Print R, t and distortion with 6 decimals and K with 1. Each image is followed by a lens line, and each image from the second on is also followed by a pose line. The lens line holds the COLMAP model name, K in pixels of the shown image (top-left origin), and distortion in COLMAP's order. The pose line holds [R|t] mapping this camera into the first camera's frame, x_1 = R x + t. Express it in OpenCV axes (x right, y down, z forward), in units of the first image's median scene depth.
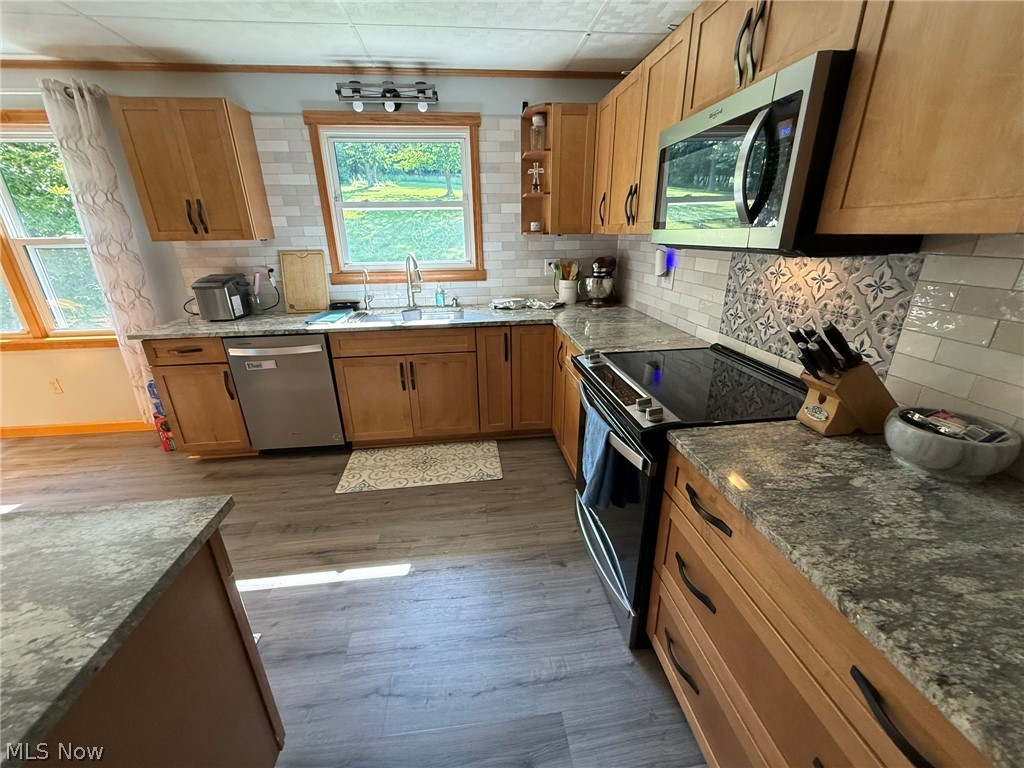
lens RADIAL K [[405.9, 0, 507.6], [0, 405.9, 384.9], [0, 0, 1]] dist [-0.001843, 0.000555]
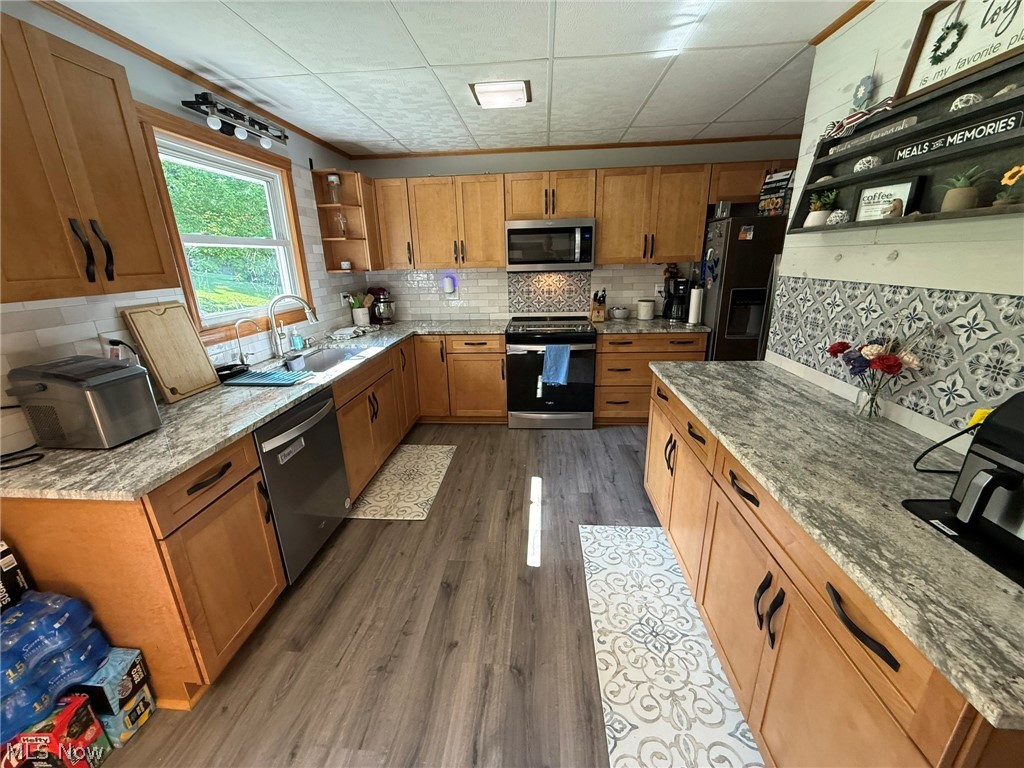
lens RADIAL K [[405.9, 0, 511.3], [0, 405.9, 384.0], [0, 0, 1]] dist [-0.001843, 0.000555]
pose [[0.187514, -0.282401, 0.940791, -1.138786], [0.366814, 0.908622, 0.199633, -0.151959], [-0.911200, 0.307662, 0.273968, 0.386563]]
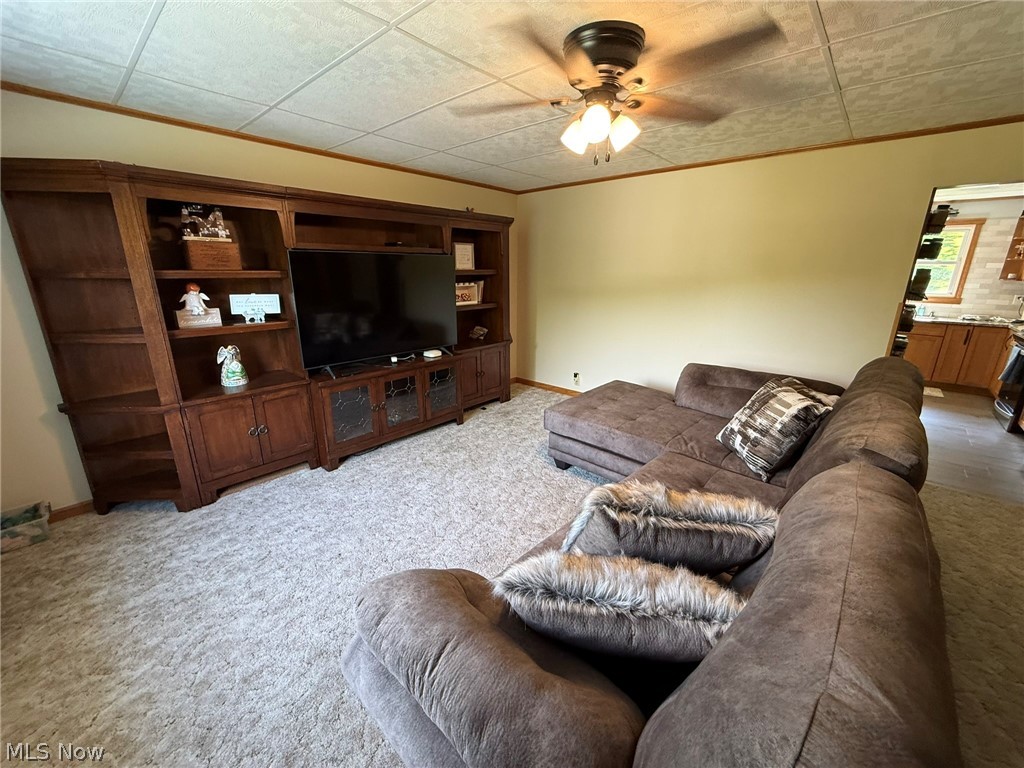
lens RADIAL K [[405.9, 0, 508.4], [0, 405.9, 382.5], [0, 0, 1]] dist [-0.001843, 0.000555]
pose [[0.665951, 0.224514, -0.711409, -0.035932], [-0.278543, 0.959502, 0.042066, 0.645117], [0.692043, 0.170144, 0.701518, -1.830995]]
